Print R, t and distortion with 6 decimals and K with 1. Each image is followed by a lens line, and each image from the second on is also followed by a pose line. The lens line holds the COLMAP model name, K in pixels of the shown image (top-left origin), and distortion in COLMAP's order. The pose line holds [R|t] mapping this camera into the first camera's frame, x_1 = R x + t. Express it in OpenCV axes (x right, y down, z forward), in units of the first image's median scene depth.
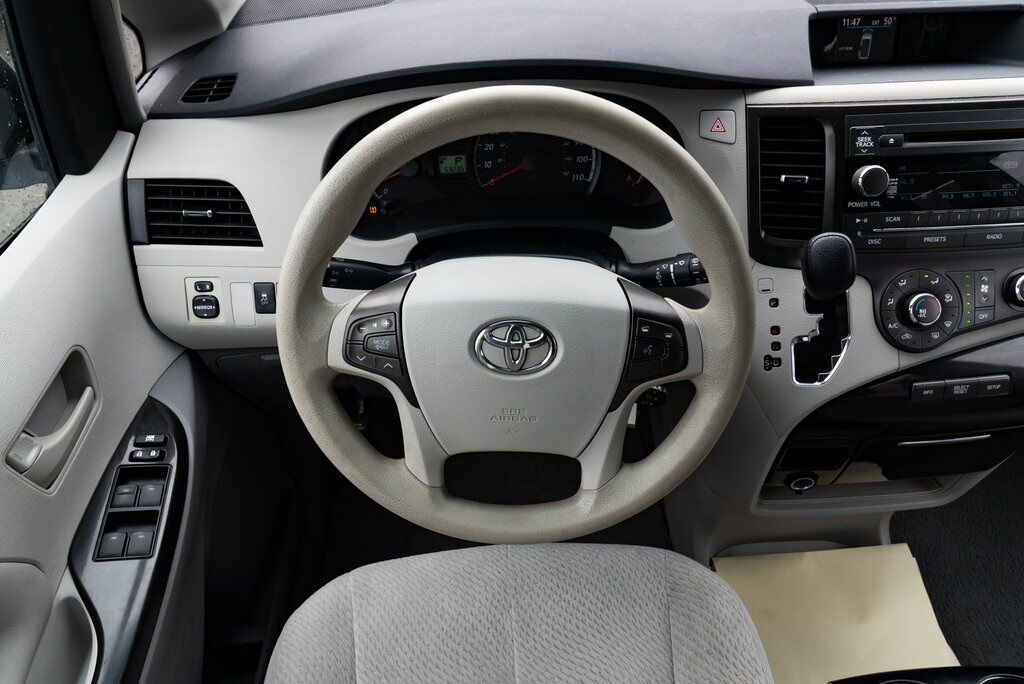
lens RADIAL K [[693.2, 0, 510.4], [0, 693.2, 332.9], [0, 0, 1]] dist [-0.027936, 0.013120]
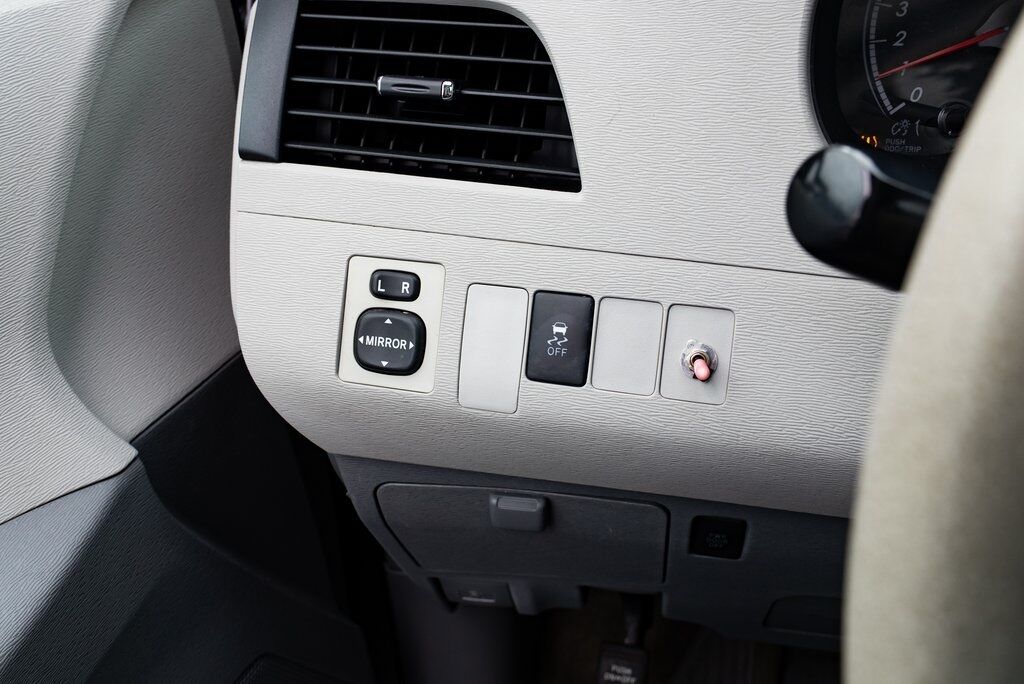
lens RADIAL K [[867.1, 0, 512.8], [0, 867.1, 339.9], [0, 0, 1]] dist [-0.018555, -0.002586]
pose [[0.969763, 0.128285, -0.207612, -0.303653], [-0.158406, 0.978019, -0.135594, 0.013157], [0.185654, 0.164381, 0.968768, 0.610847]]
